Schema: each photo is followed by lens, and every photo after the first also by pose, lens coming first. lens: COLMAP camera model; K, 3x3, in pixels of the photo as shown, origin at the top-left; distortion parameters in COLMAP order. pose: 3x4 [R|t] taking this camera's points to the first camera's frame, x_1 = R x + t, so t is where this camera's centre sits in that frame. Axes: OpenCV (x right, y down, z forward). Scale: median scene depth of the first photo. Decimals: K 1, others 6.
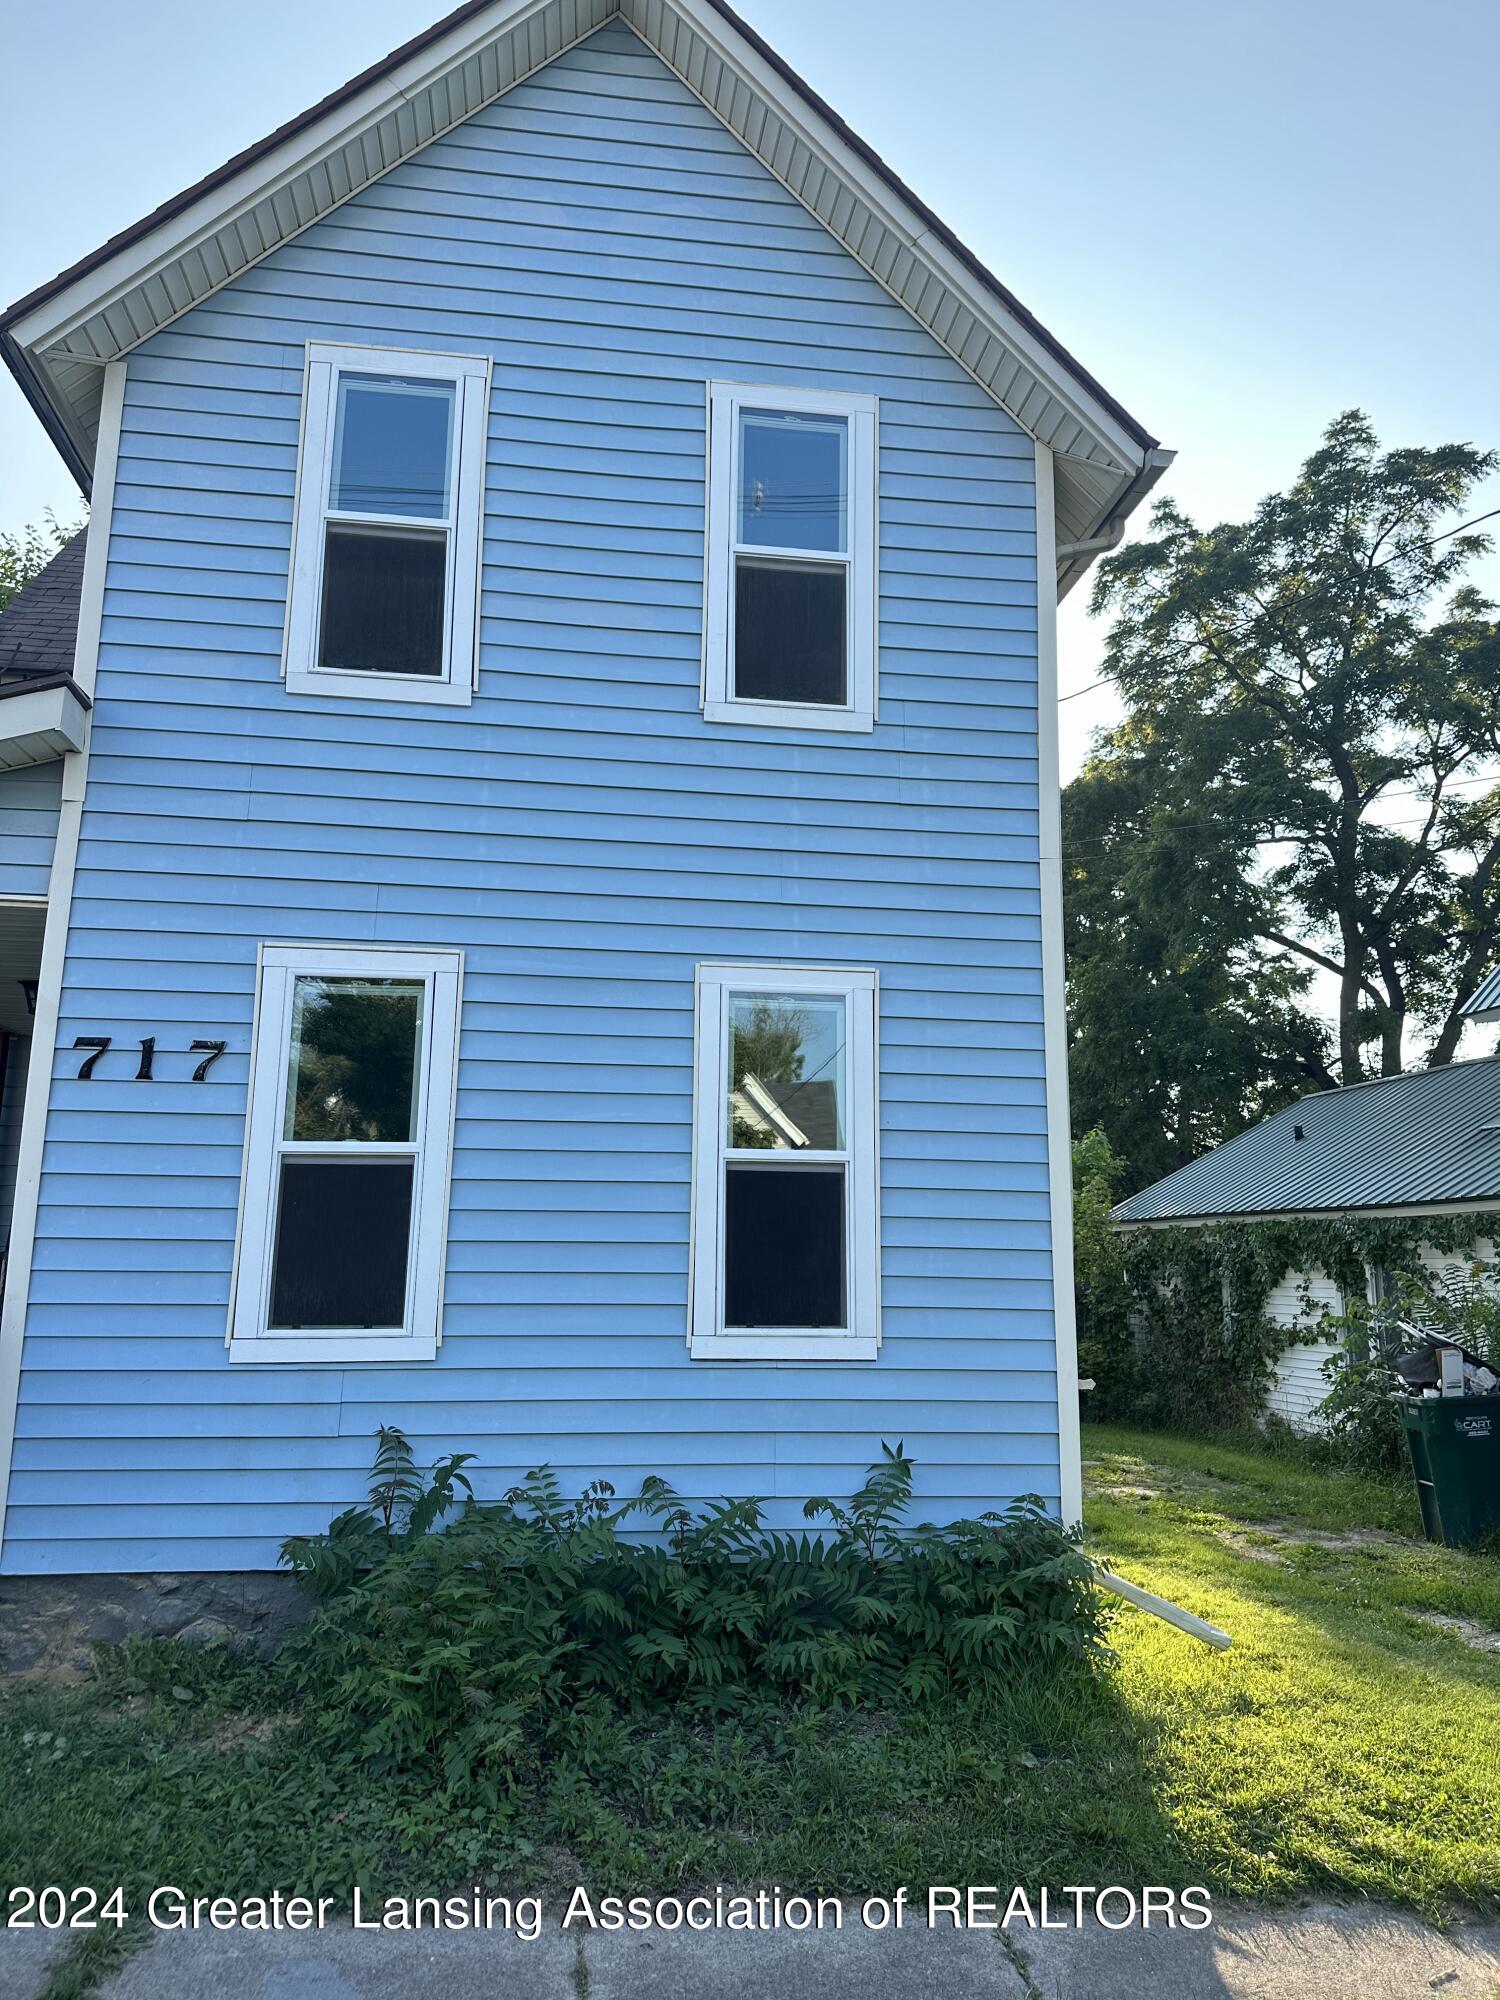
lens RADIAL K [[1425.4, 0, 751.8], [0, 1425.4, 991.6], [0, 0, 1]] dist [0.036735, -0.012135]
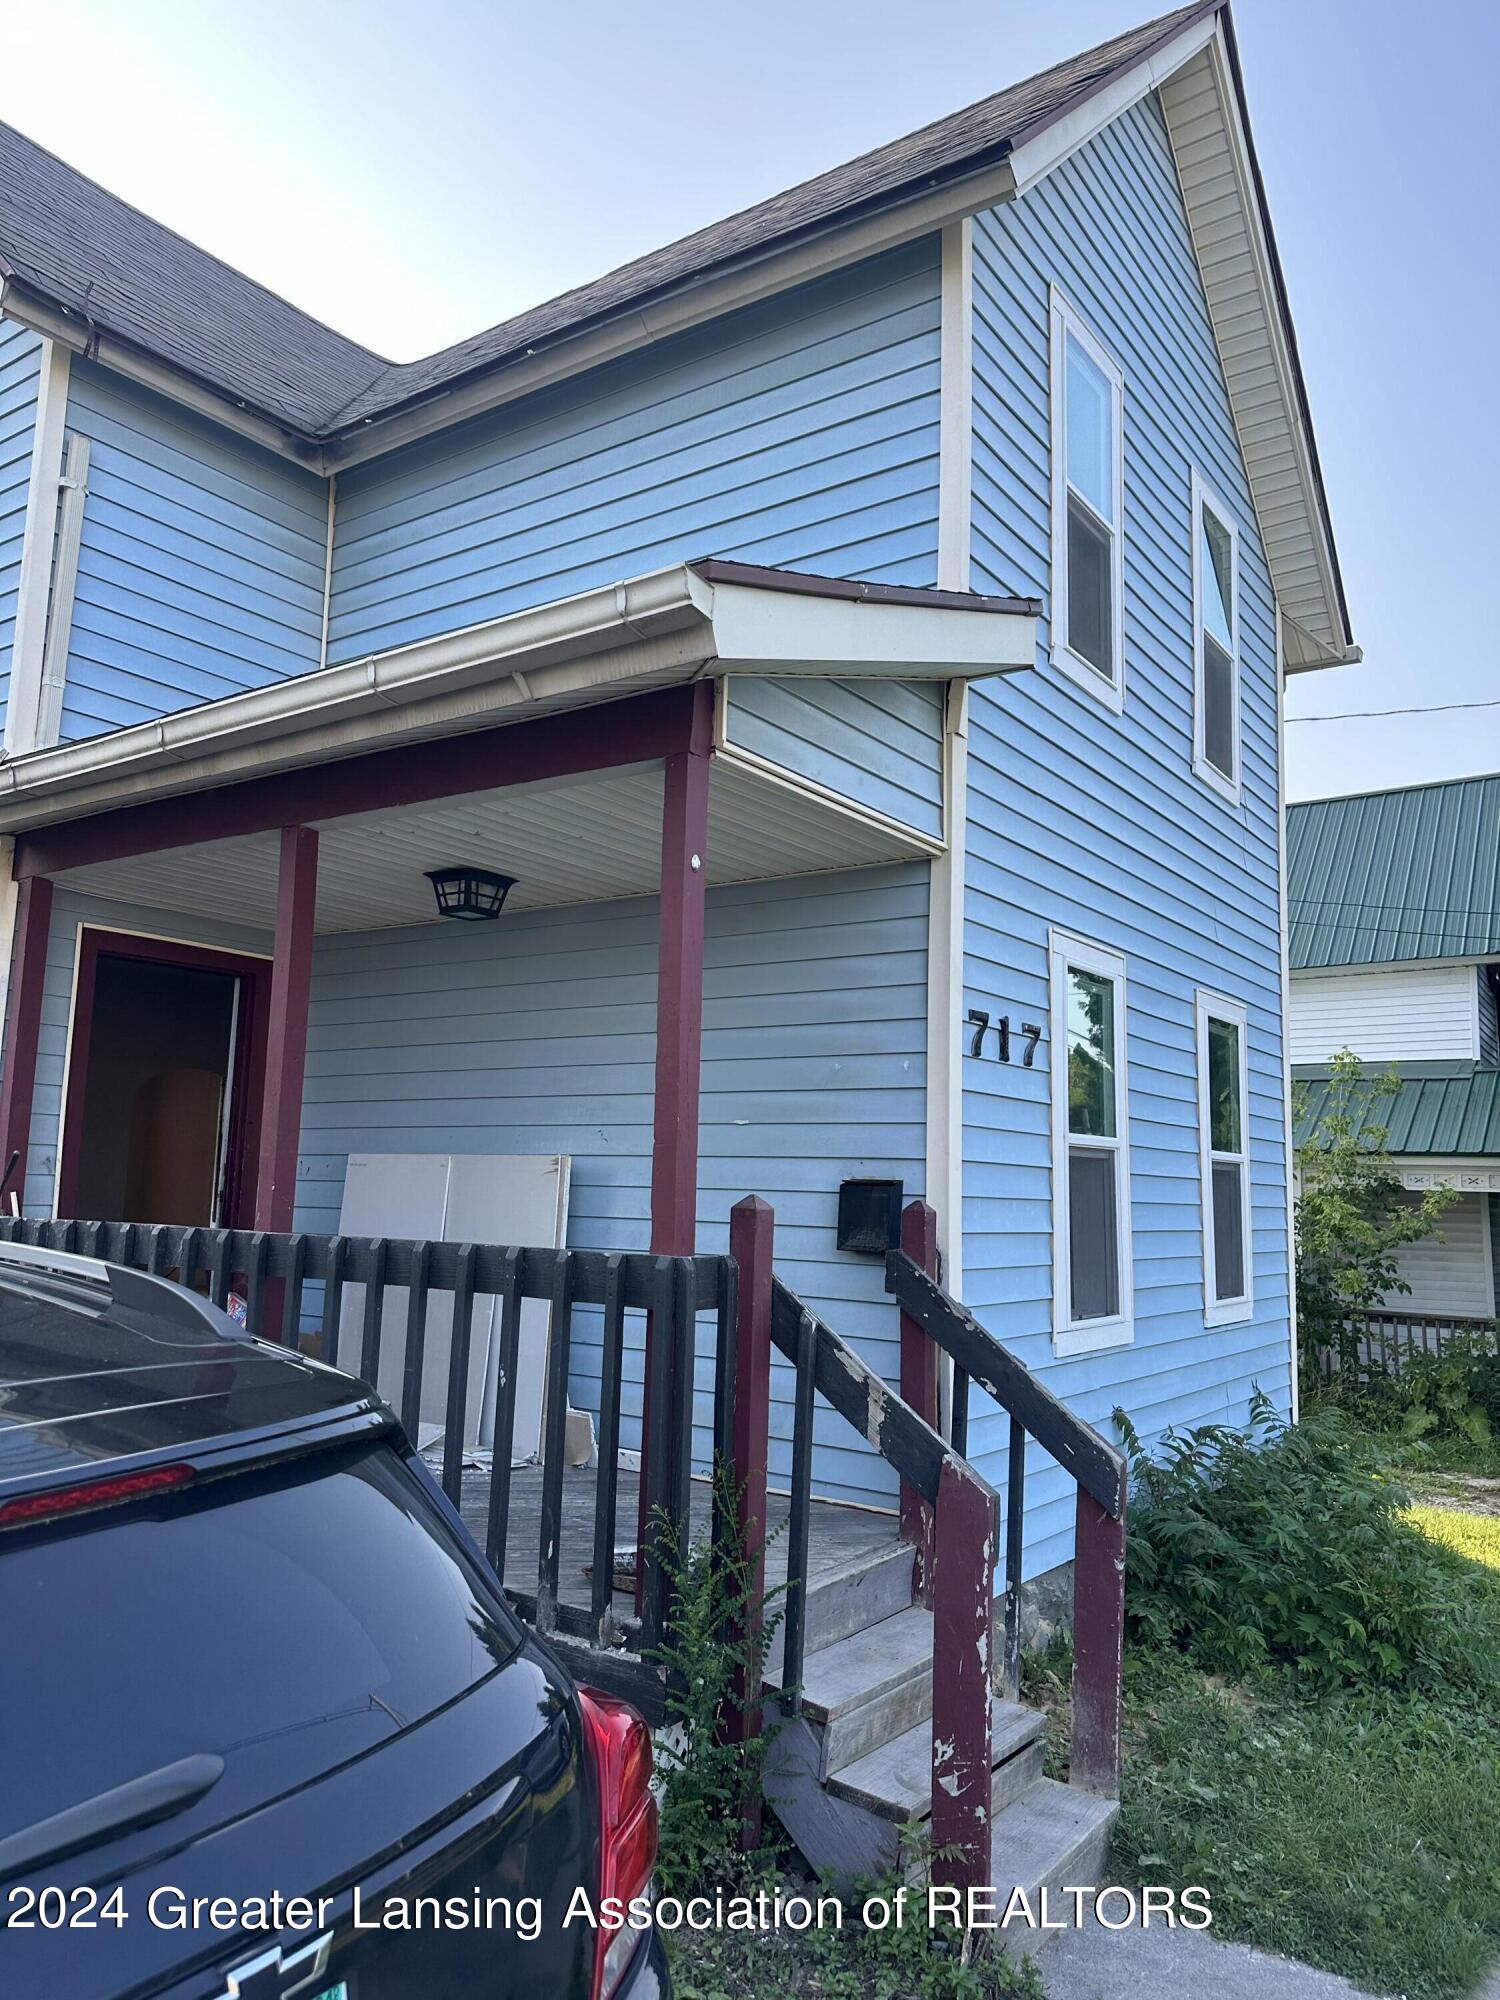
lens RADIAL K [[1425.4, 0, 749.1], [0, 1425.4, 1005.4], [0, 0, 1]] dist [0.036735, -0.012135]
pose [[0.687714, 0.105941, 0.718210, -1.197934], [-0.158154, 0.987397, 0.005791, 0.046092], [-0.708546, -0.117570, 0.695802, 0.477925]]
